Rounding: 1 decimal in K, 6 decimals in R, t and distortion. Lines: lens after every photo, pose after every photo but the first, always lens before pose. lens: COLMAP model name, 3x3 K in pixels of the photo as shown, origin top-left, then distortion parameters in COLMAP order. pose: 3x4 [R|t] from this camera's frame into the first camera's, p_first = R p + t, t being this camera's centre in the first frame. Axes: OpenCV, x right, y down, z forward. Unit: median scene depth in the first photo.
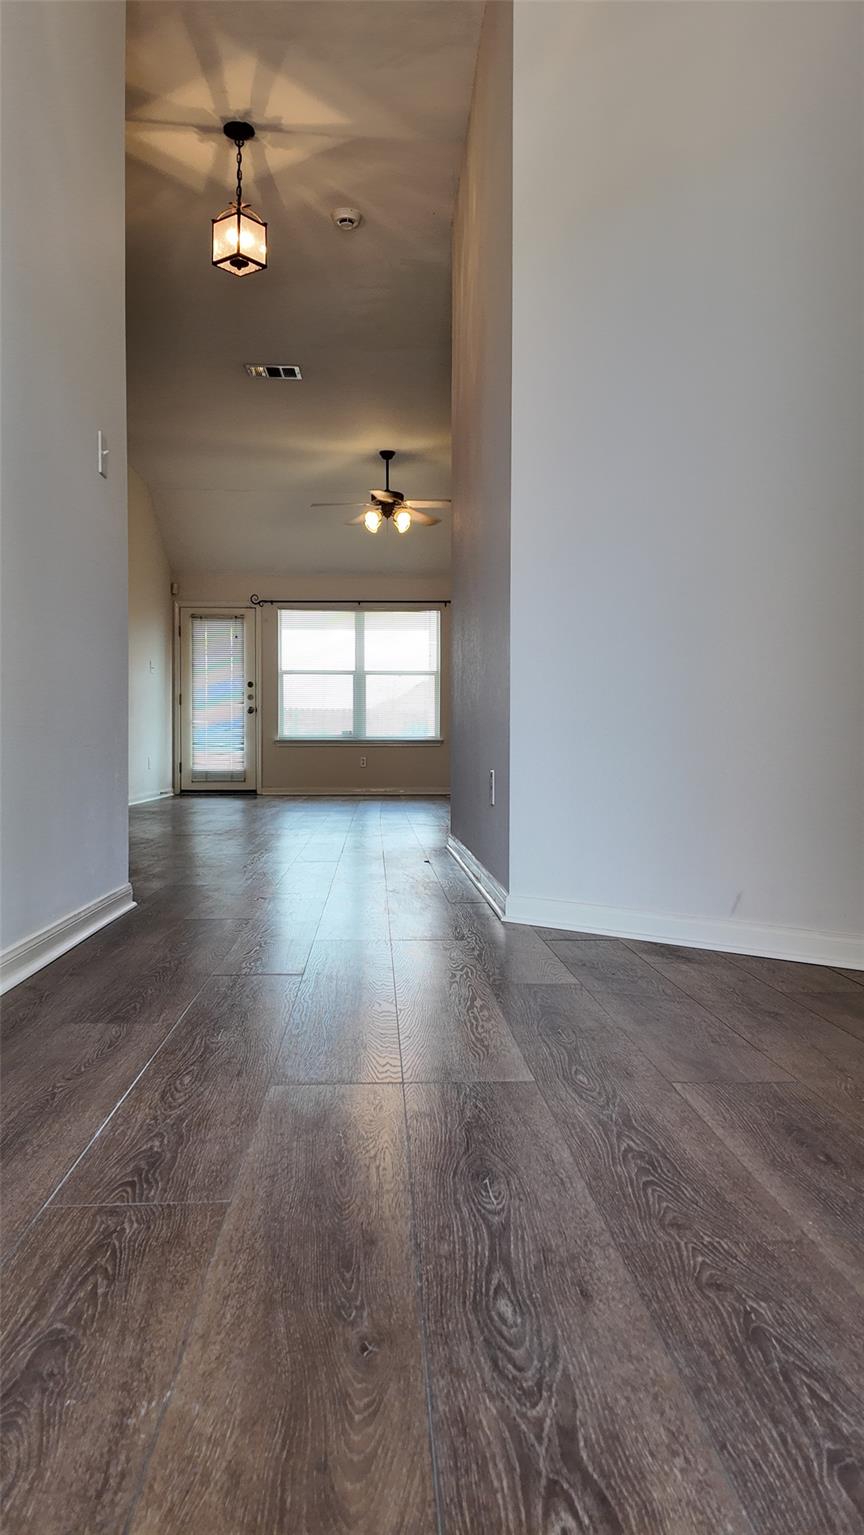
lens RADIAL K [[1111.2, 0, 433.3], [0, 1111.2, 759.1], [0, 0, 1]] dist [0.118794, -0.168080]
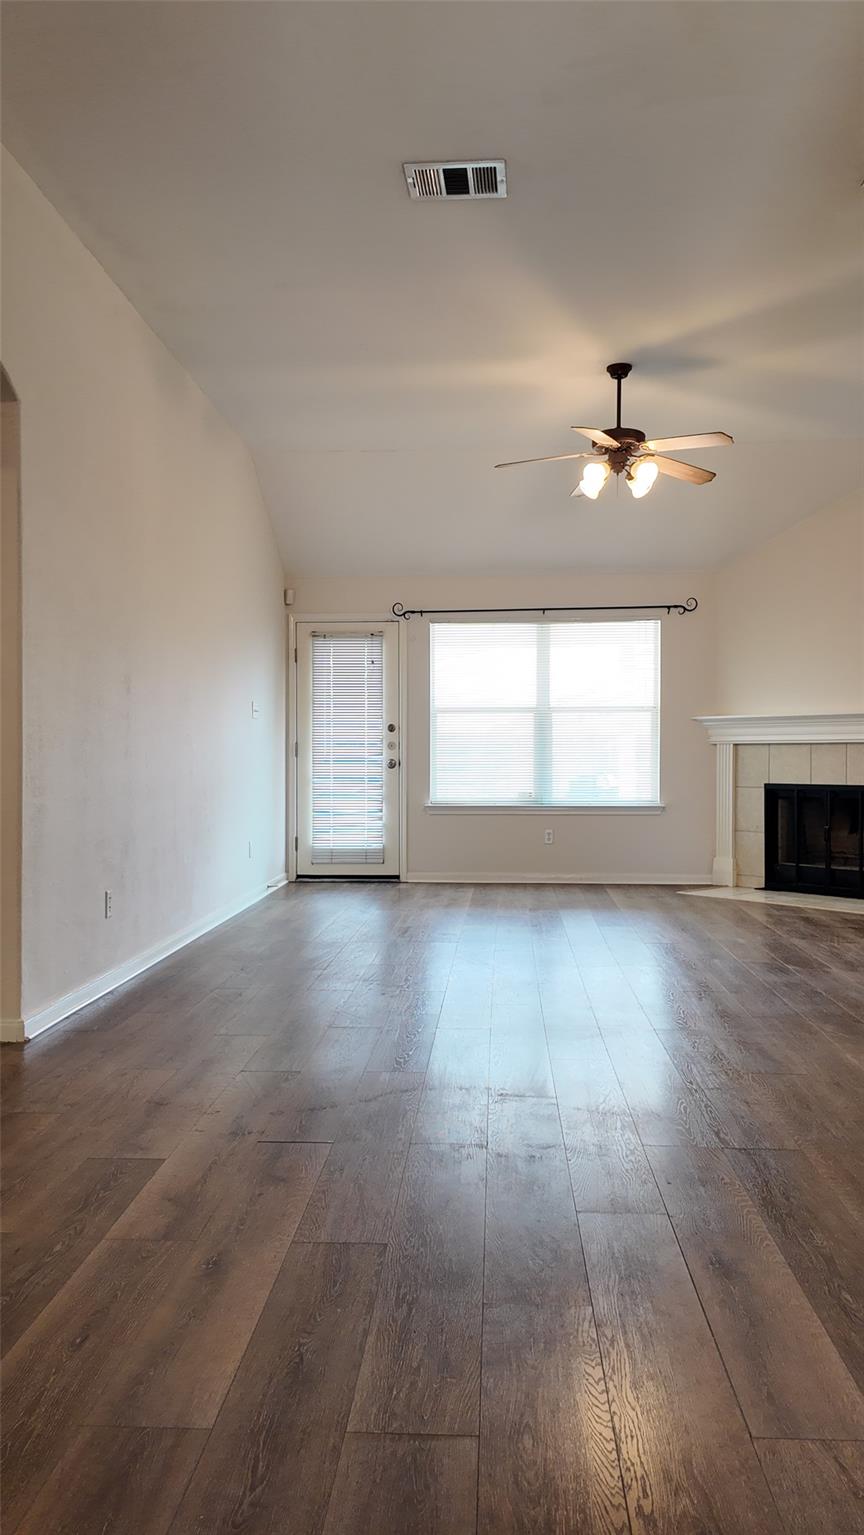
lens RADIAL K [[1111.2, 0, 433.3], [0, 1111.2, 759.1], [0, 0, 1]] dist [0.118794, -0.168080]
pose [[0.993980, -0.002756, -0.109523, -0.059242], [0.001969, 0.999971, -0.007298, -0.041769], [0.109540, 0.007039, 0.993957, 0.293492]]
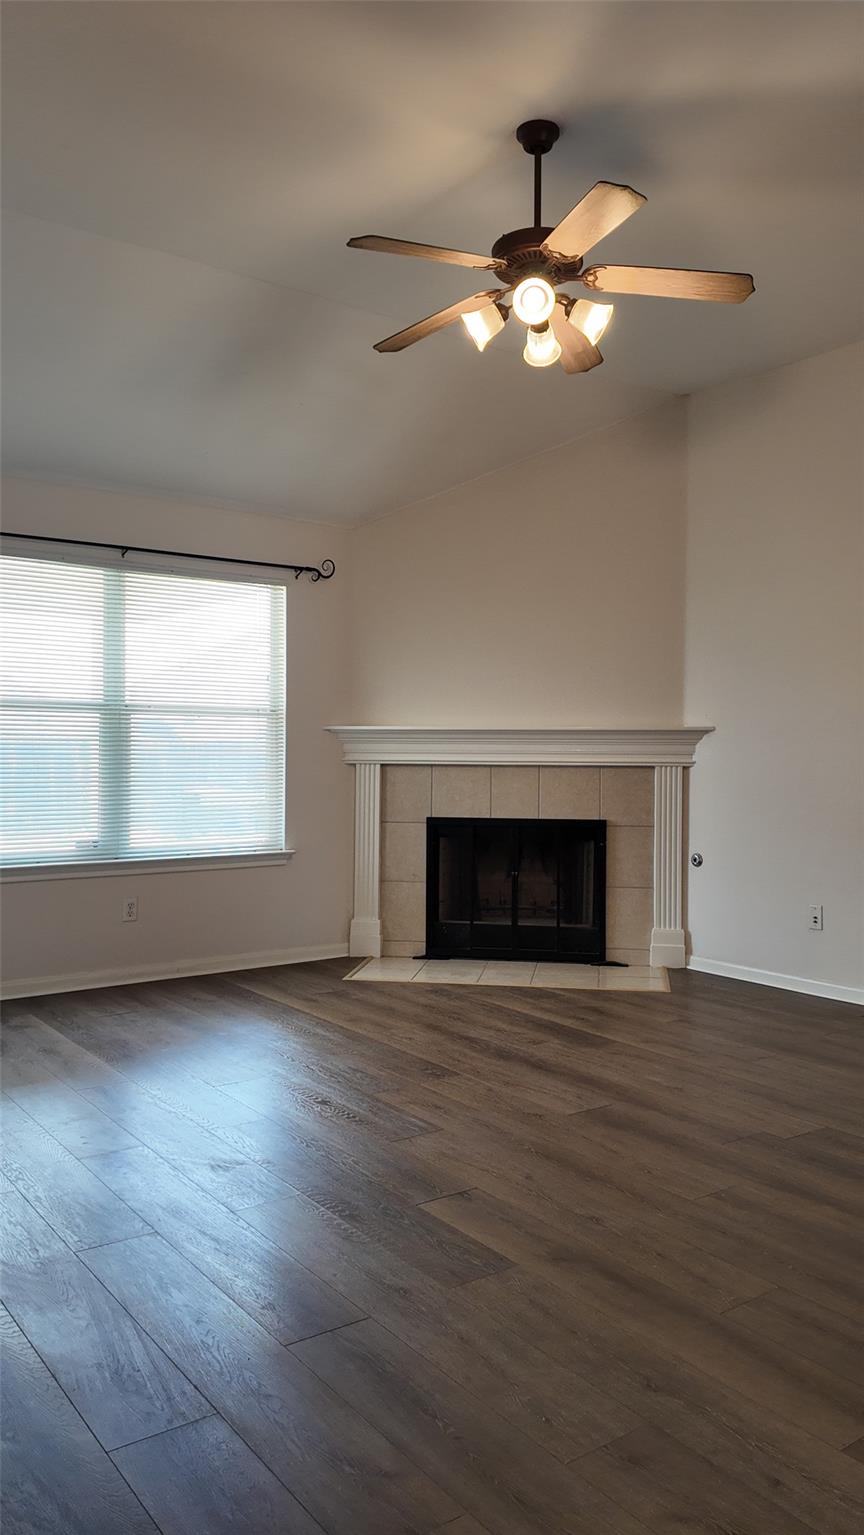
lens RADIAL K [[1111.2, 0, 433.3], [0, 1111.2, 759.1], [0, 0, 1]] dist [0.118794, -0.168080]
pose [[0.828700, 0.001353, 0.559691, -0.213125], [0.002493, 0.999978, -0.006108, -0.054735], [-0.559687, 0.006457, 0.828679, 0.561641]]
